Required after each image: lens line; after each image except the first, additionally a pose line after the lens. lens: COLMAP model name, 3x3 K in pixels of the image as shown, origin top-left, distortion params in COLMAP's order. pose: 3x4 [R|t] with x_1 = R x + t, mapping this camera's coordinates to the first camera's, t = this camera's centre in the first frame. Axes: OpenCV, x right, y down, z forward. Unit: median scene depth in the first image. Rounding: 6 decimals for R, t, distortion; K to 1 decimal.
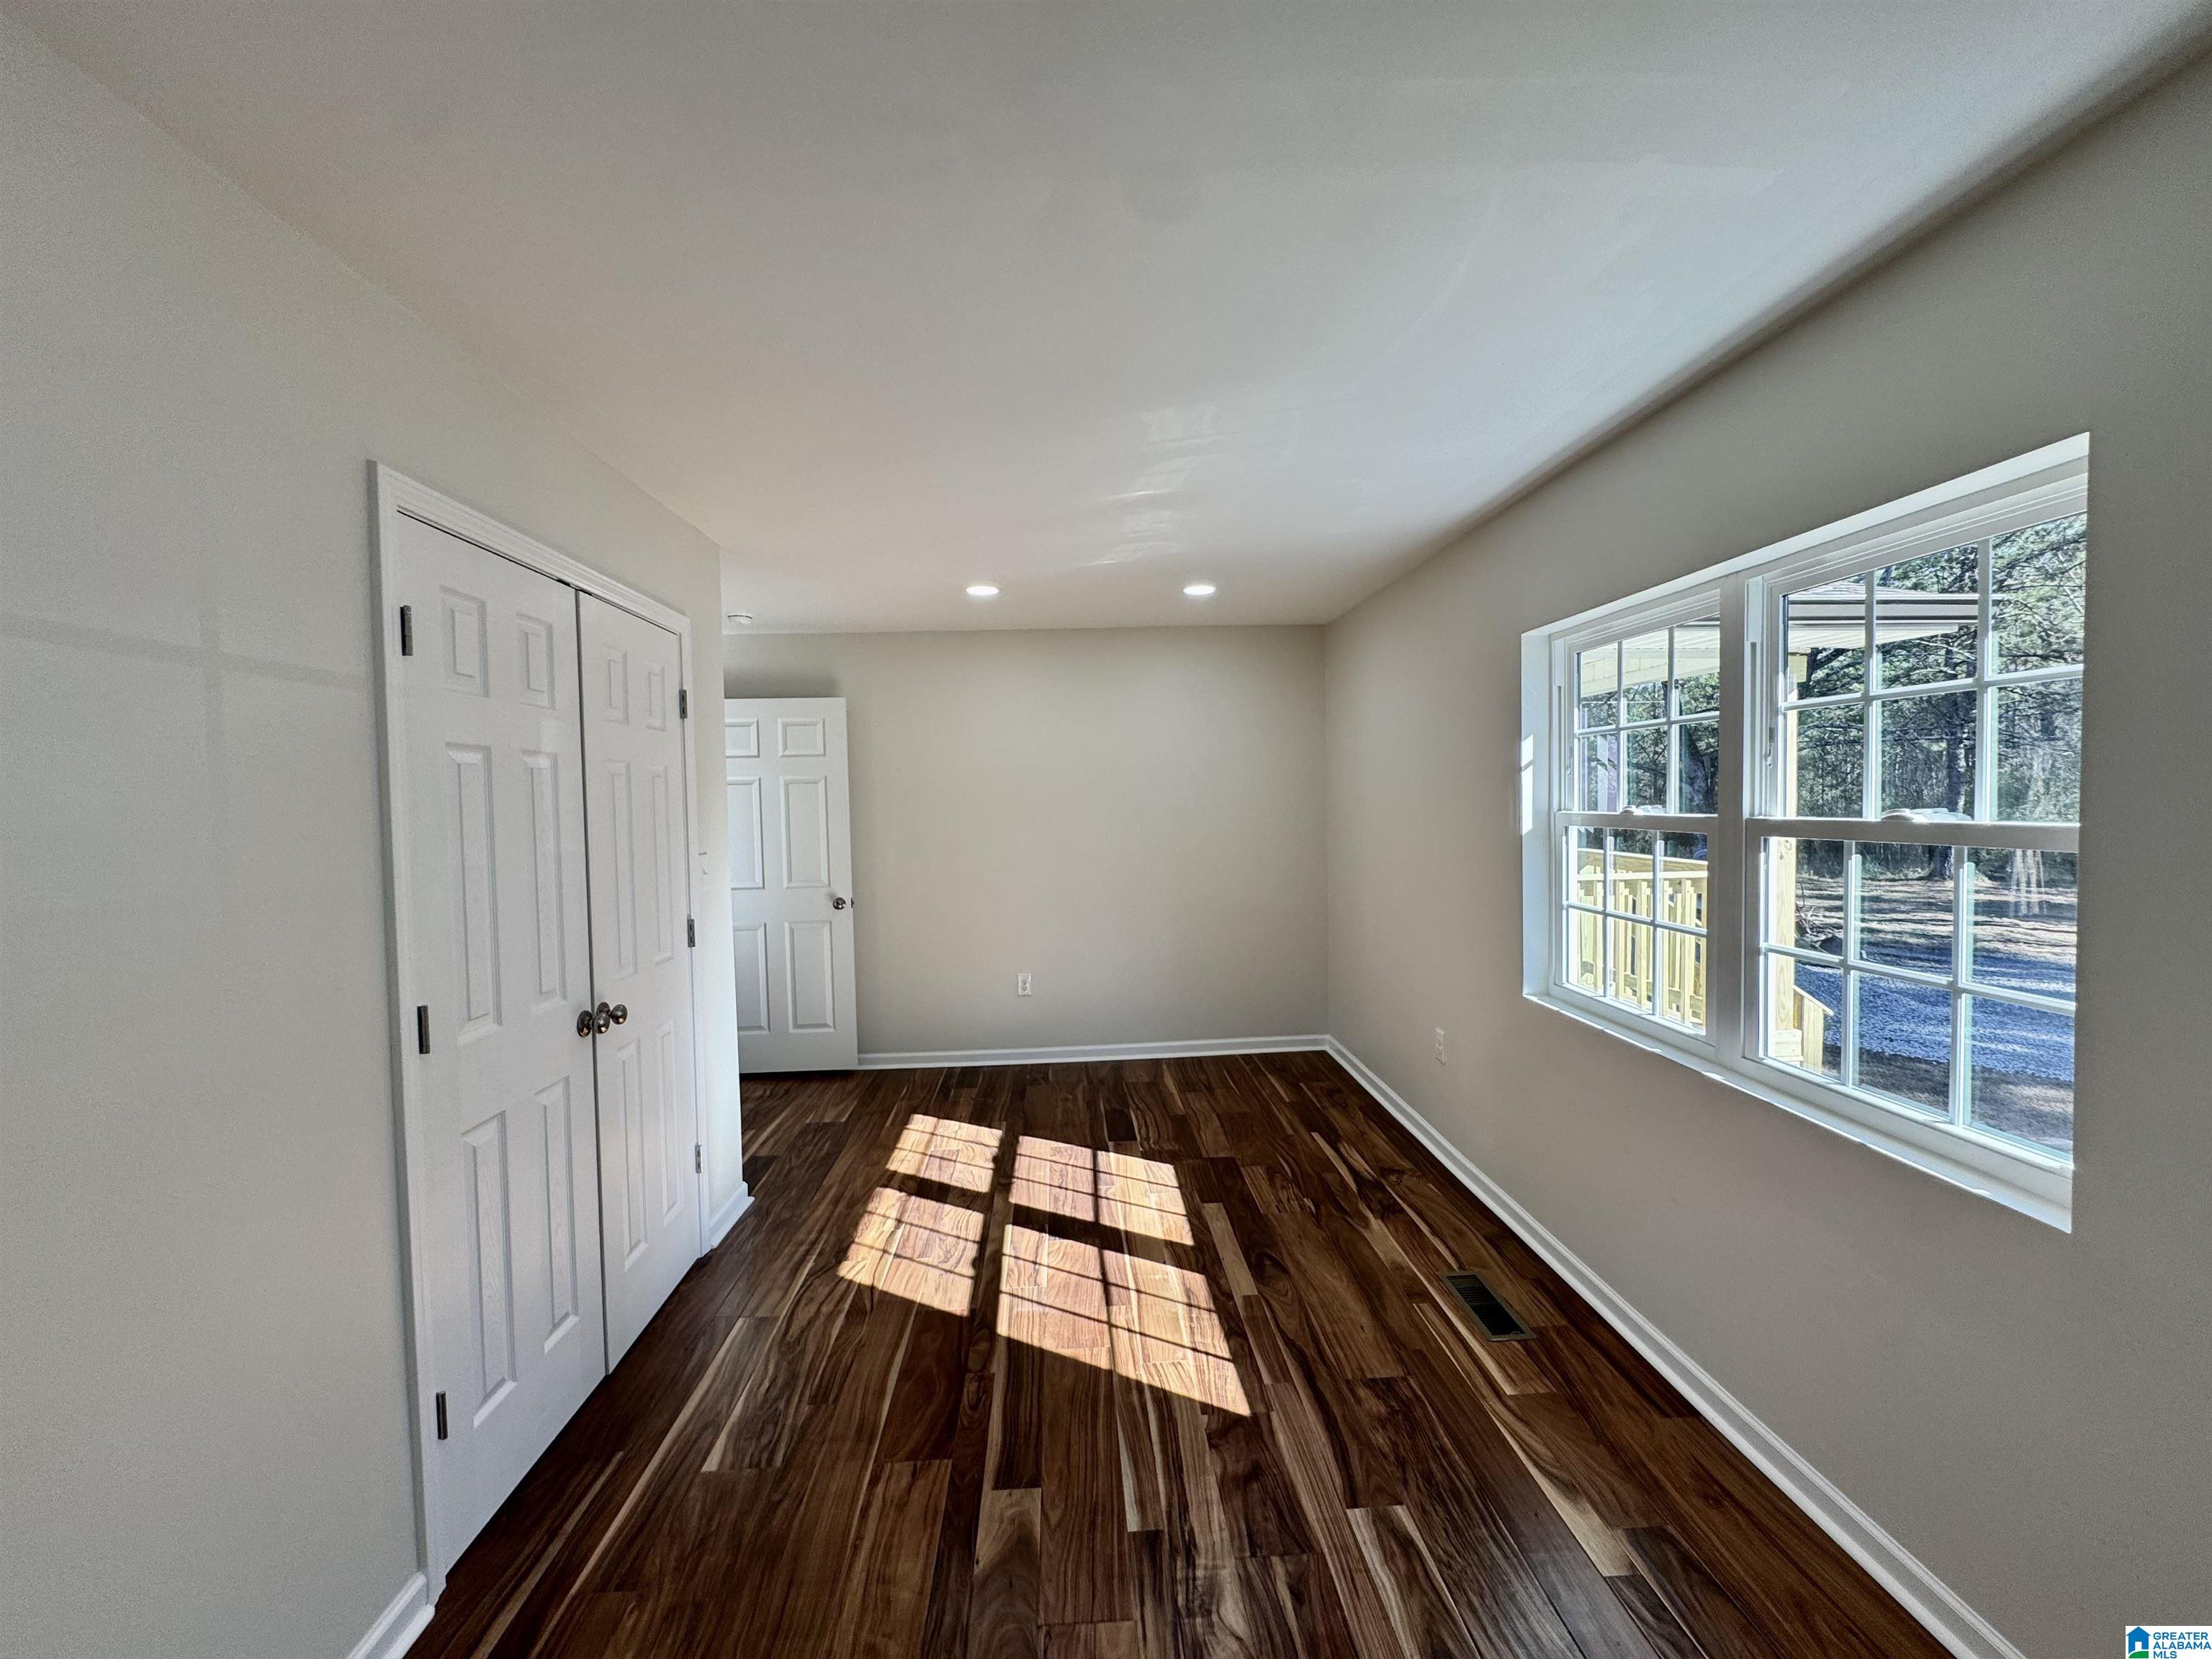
lens RADIAL K [[881.6, 0, 1105.5], [0, 881.6, 828.7], [0, 0, 1]] dist [-0.001126, -0.000114]
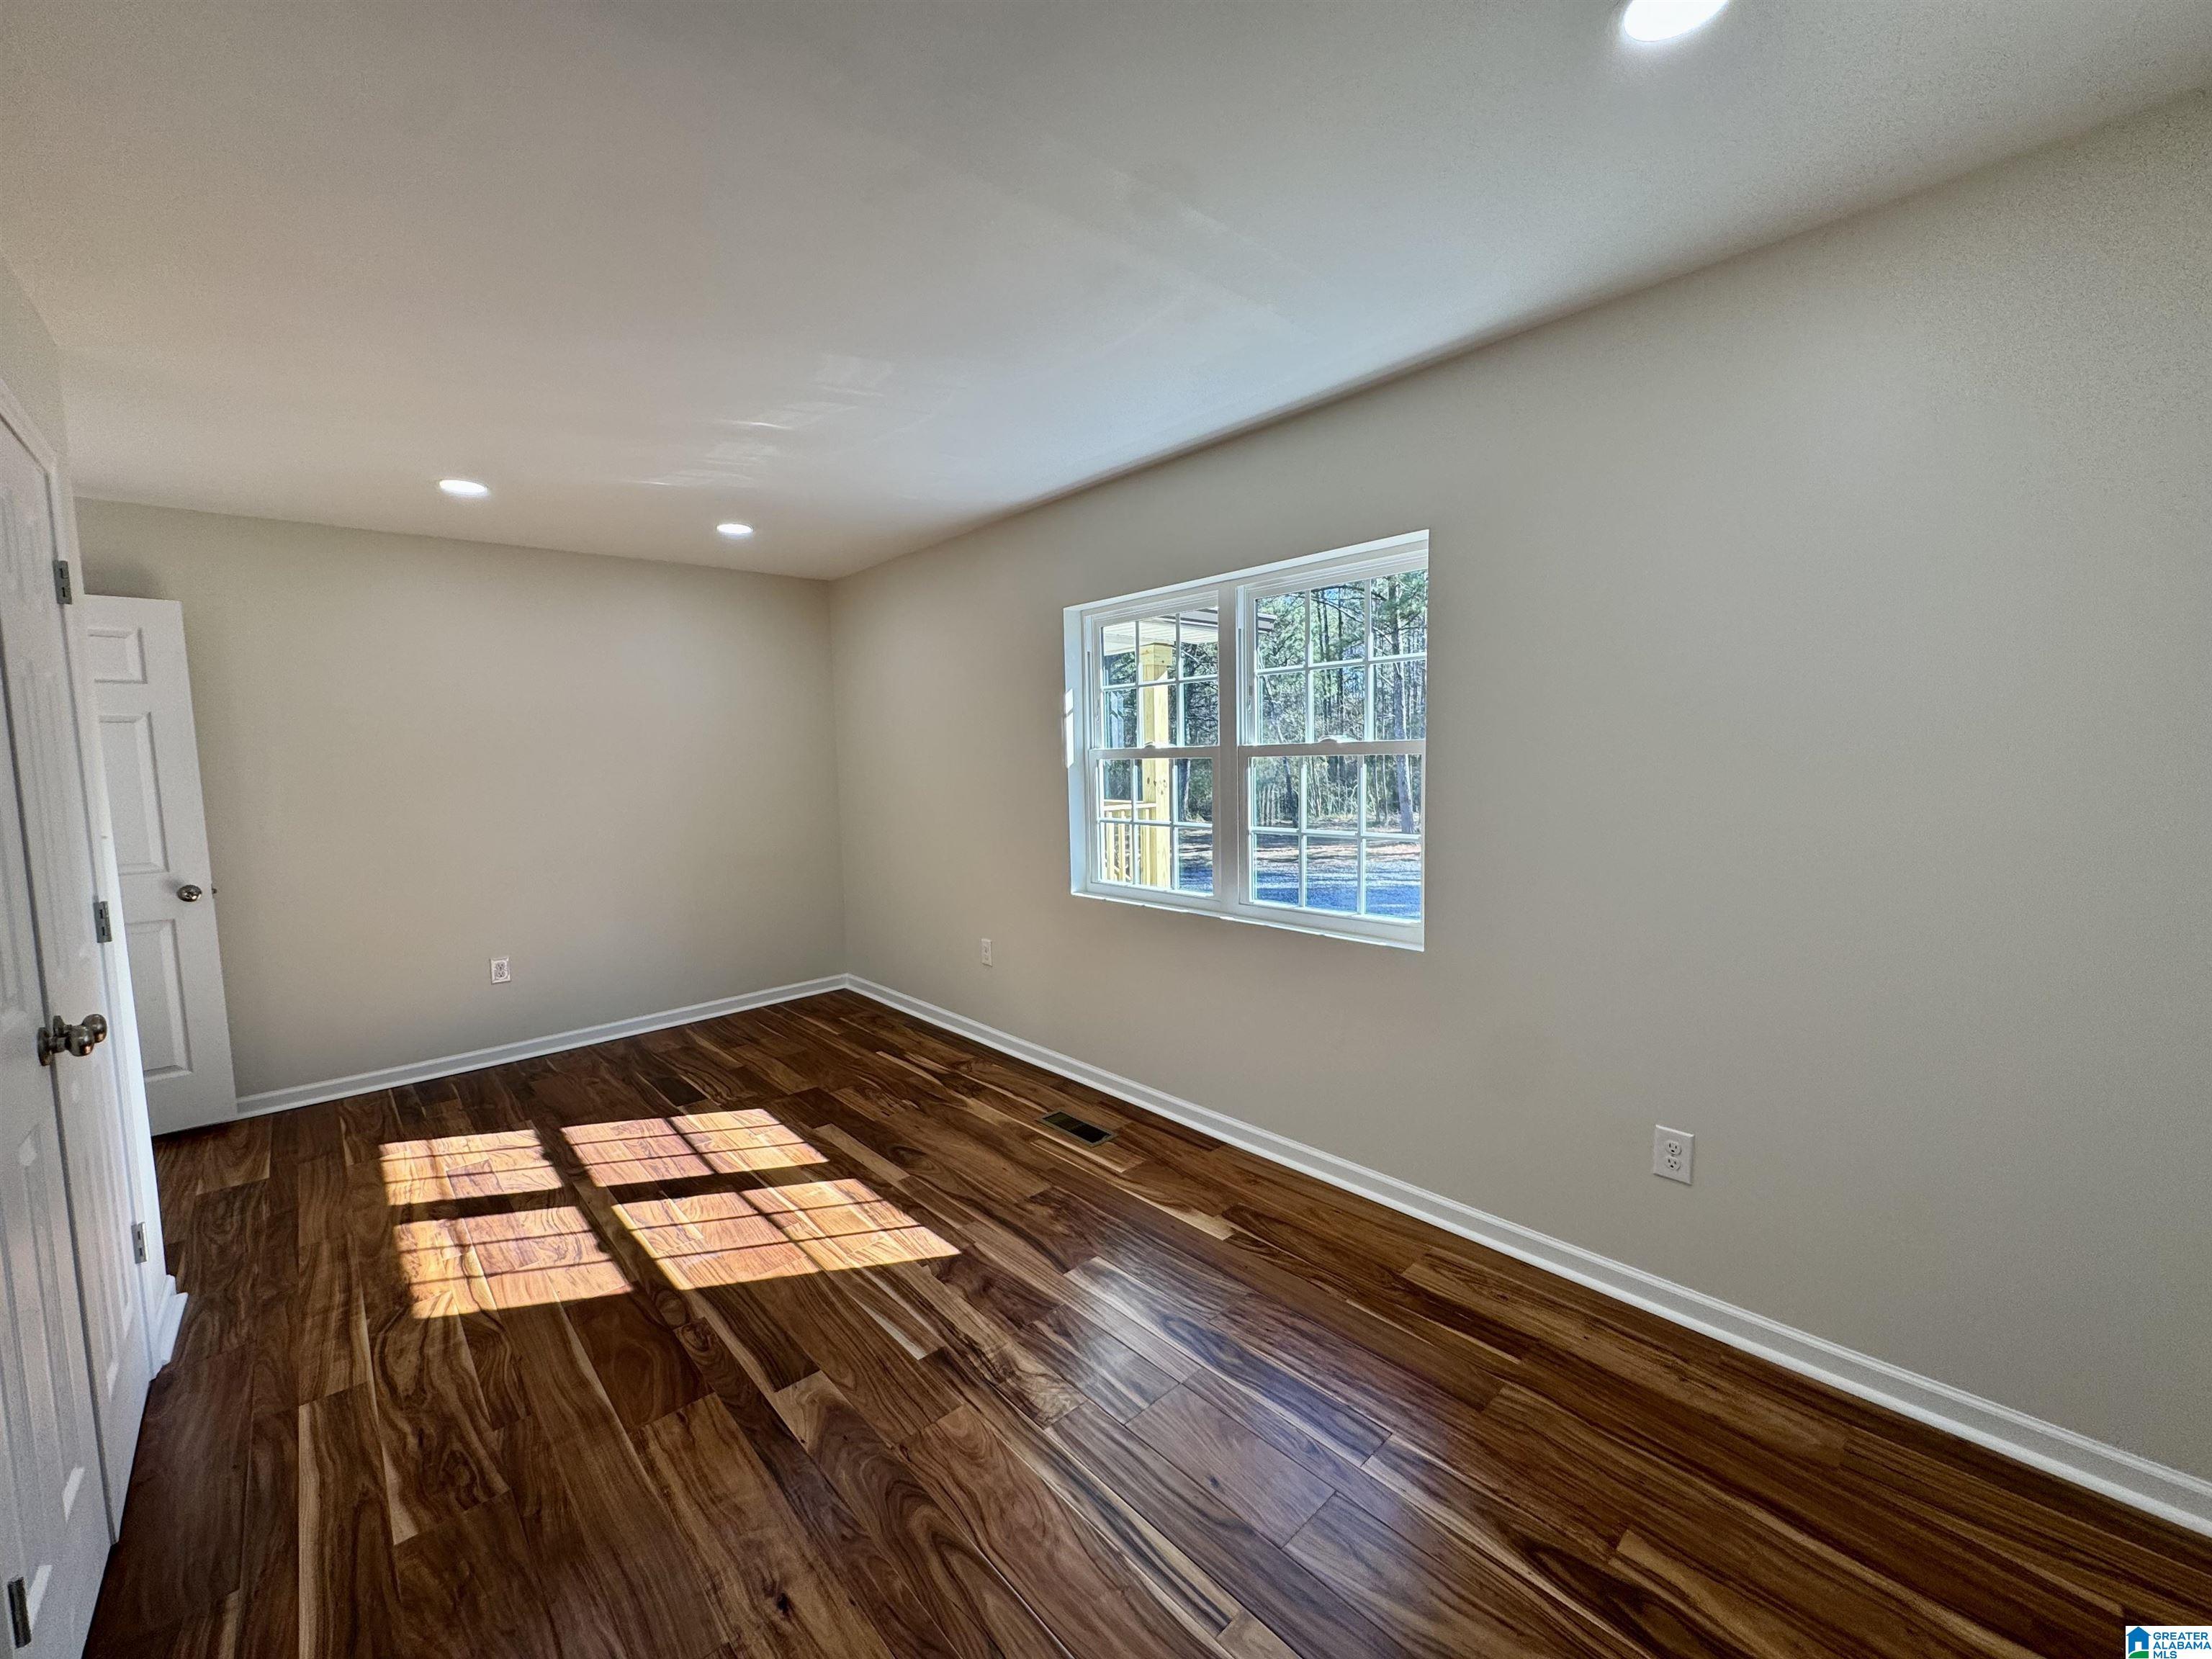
lens RADIAL K [[881.6, 0, 1105.5], [0, 881.6, 828.7], [0, 0, 1]] dist [-0.001126, -0.000114]
pose [[0.772765, -0.052992, 0.632476, -0.301836], [0.030964, 0.998470, 0.045824, 0.039318], [-0.633937, -0.015827, 0.773223, -0.019603]]
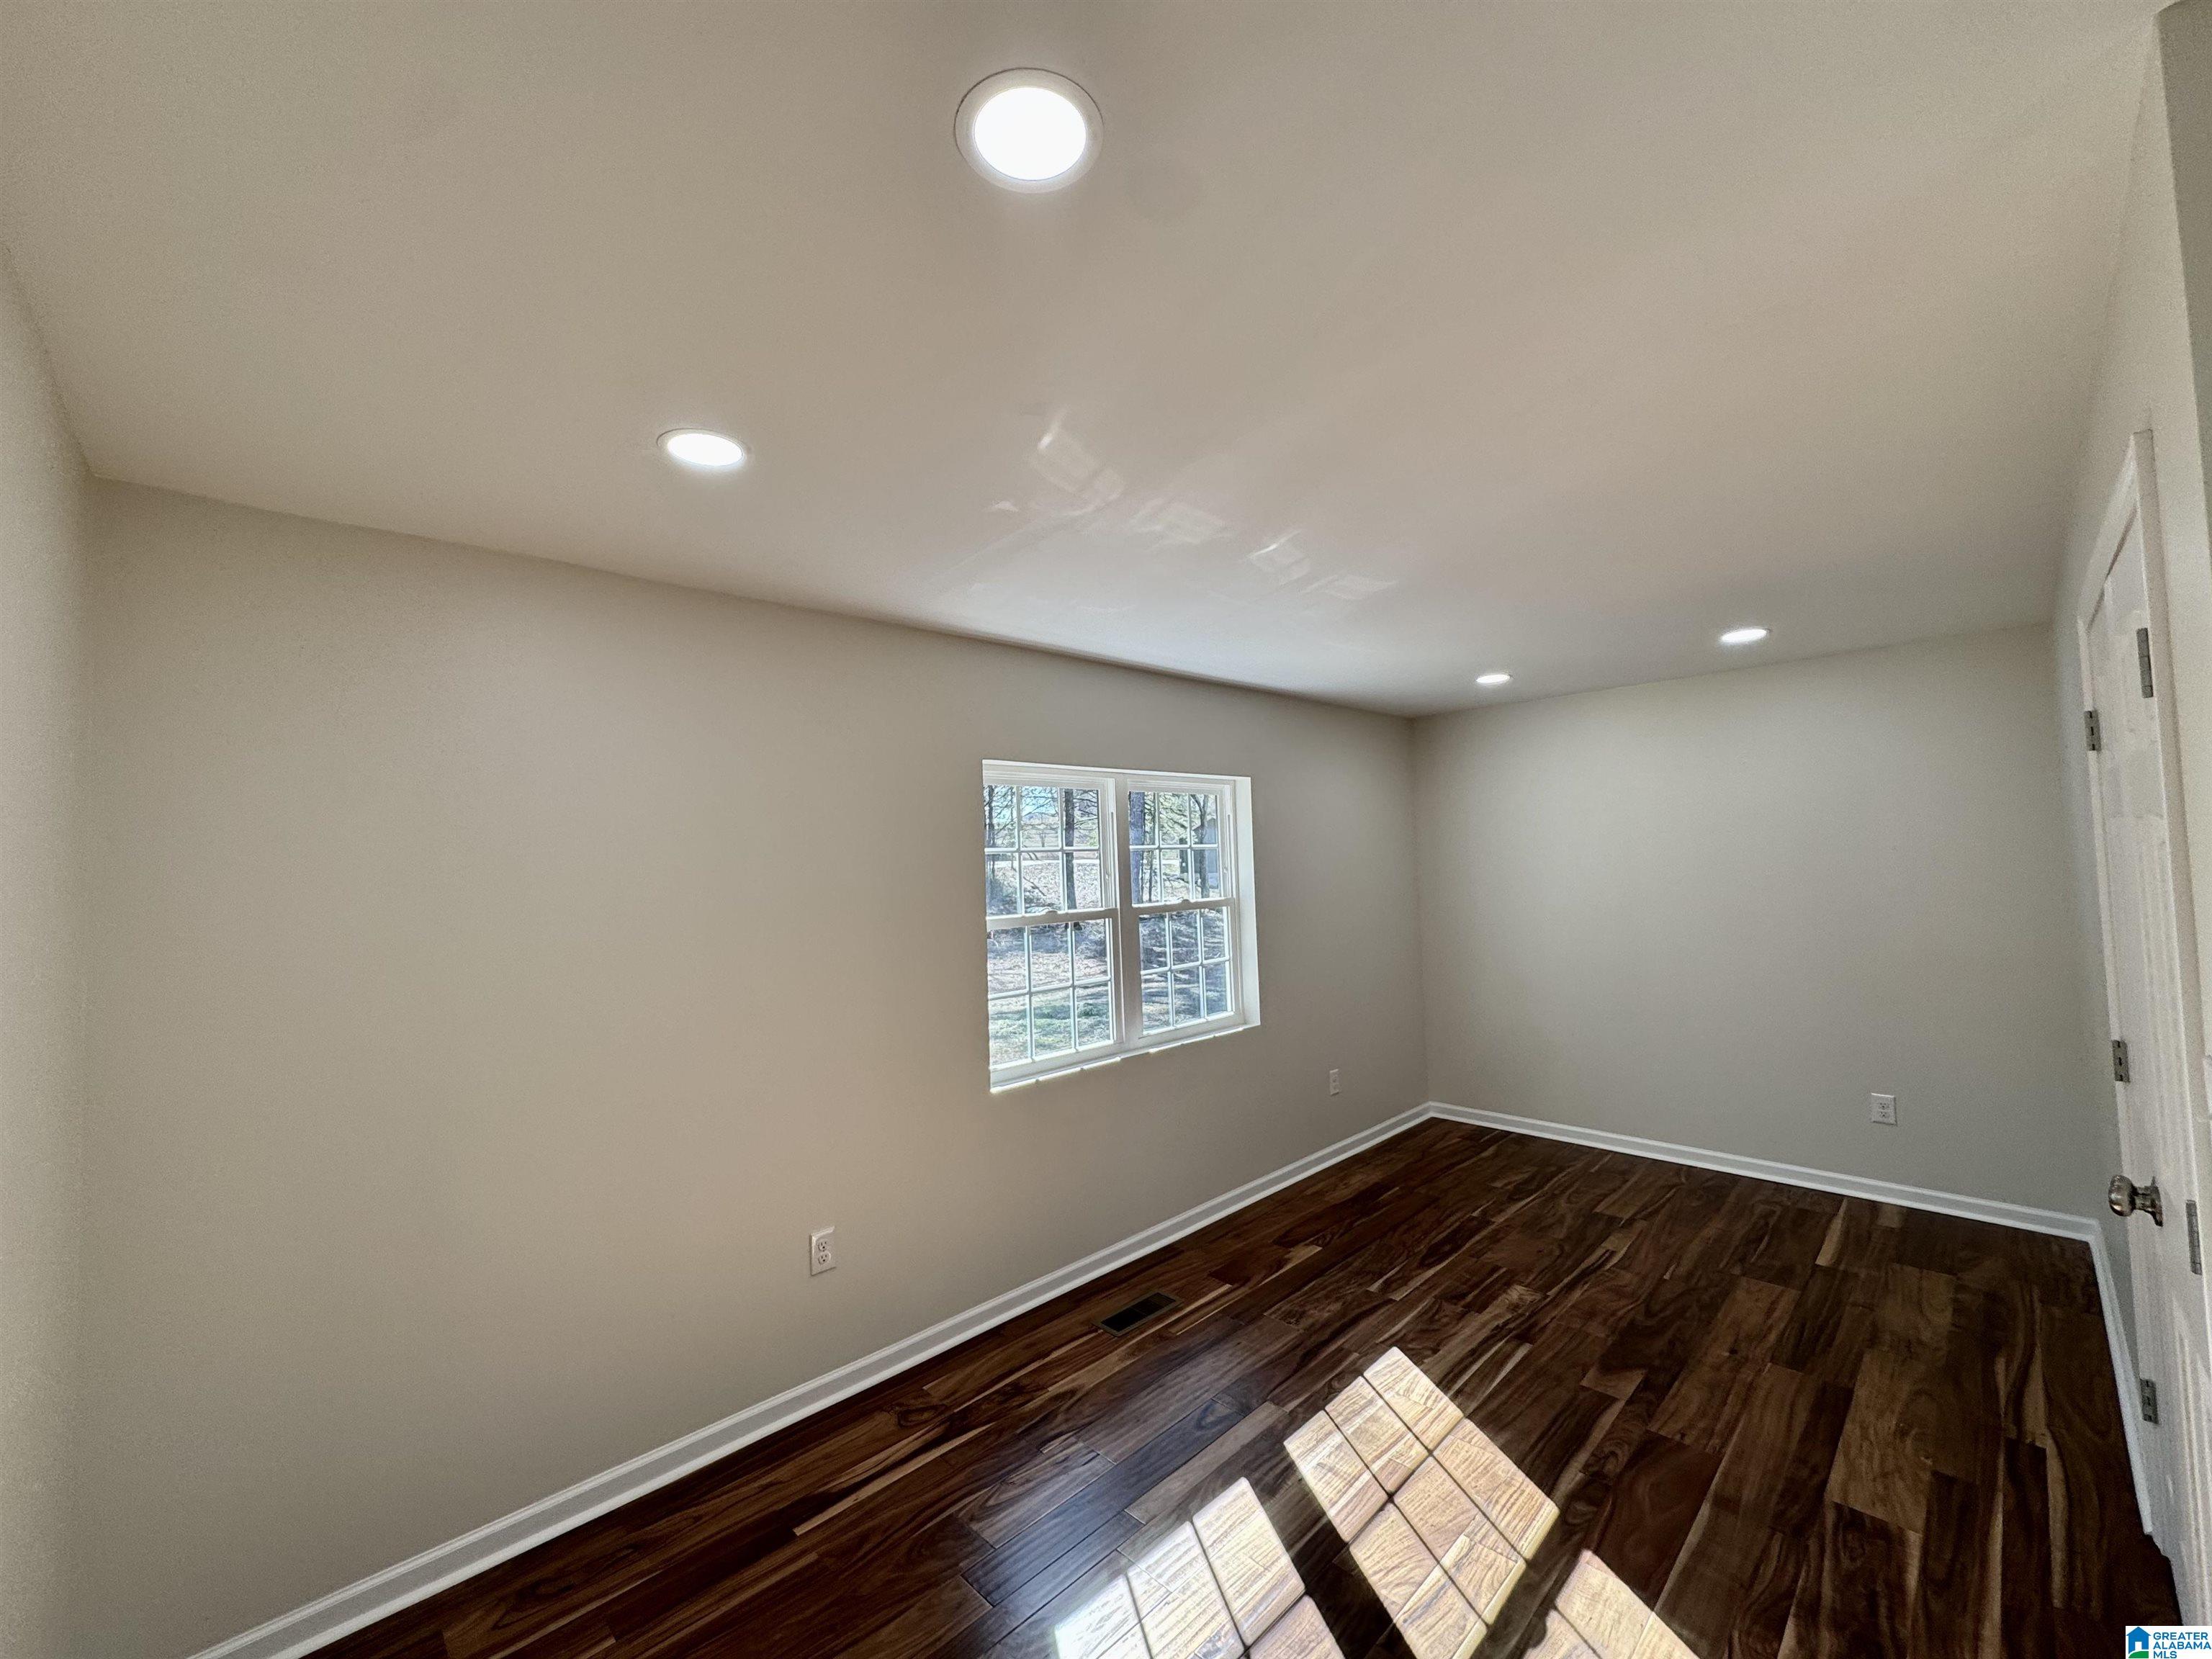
lens RADIAL K [[878.1, 0, 1107.7], [0, 878.1, 829.3], [0, 0, 1]] dist [-0.000957, -0.000315]
pose [[-0.653215, 0.070594, 0.753875, -0.466781], [0.074281, 0.996816, -0.028980, -0.091321], [-0.753520, 0.037068, -0.656379, 1.646287]]
